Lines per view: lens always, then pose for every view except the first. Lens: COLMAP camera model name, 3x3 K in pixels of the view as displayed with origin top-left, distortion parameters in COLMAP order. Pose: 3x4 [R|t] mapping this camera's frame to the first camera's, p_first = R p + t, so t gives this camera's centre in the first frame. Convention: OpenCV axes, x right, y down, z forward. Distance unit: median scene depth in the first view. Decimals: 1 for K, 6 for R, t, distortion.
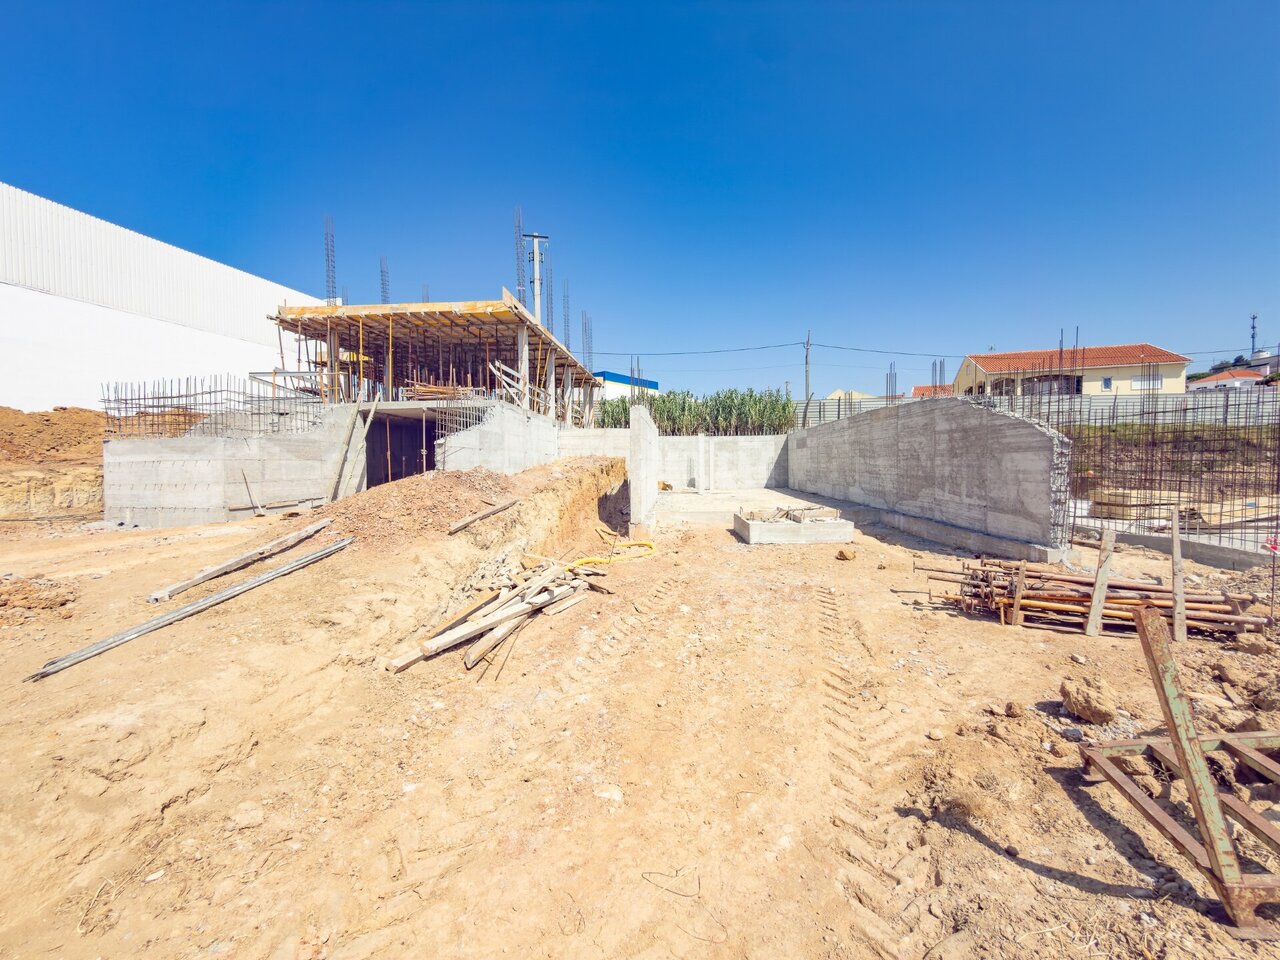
lens RADIAL K [[511.0, 0, 640.8], [0, 511.0, 480.2], [0, 0, 1]] dist [-0.000566, 0.000006]
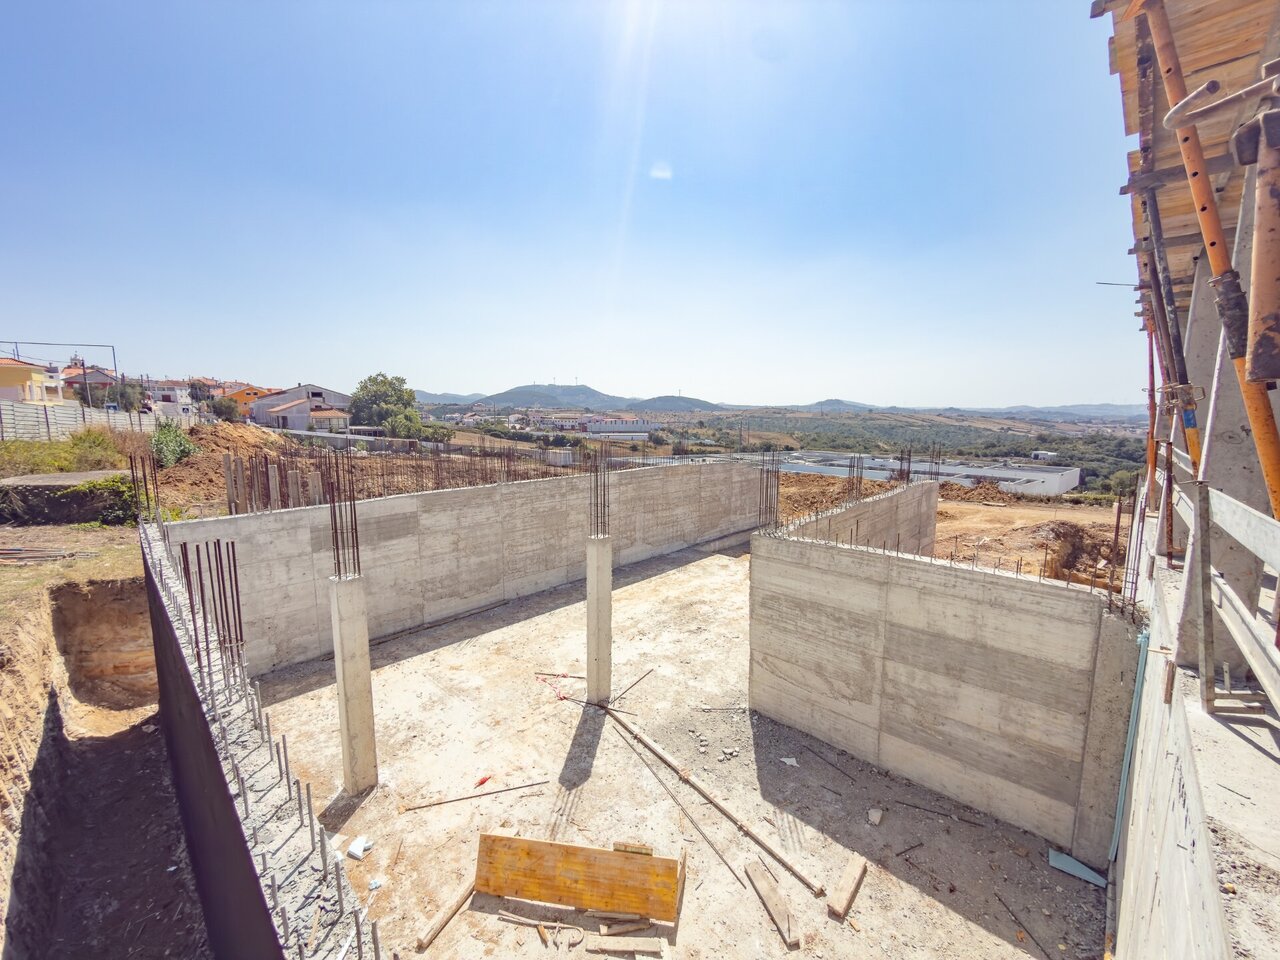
lens RADIAL K [[511.0, 0, 640.8], [0, 511.0, 480.2], [0, 0, 1]] dist [-0.000566, 0.000006]
pose [[-0.778798, -0.078564, 0.622335, -0.240162], [0.019922, 0.988527, 0.149724, -0.365926], [-0.626958, 0.129003, -0.768298, 2.522624]]
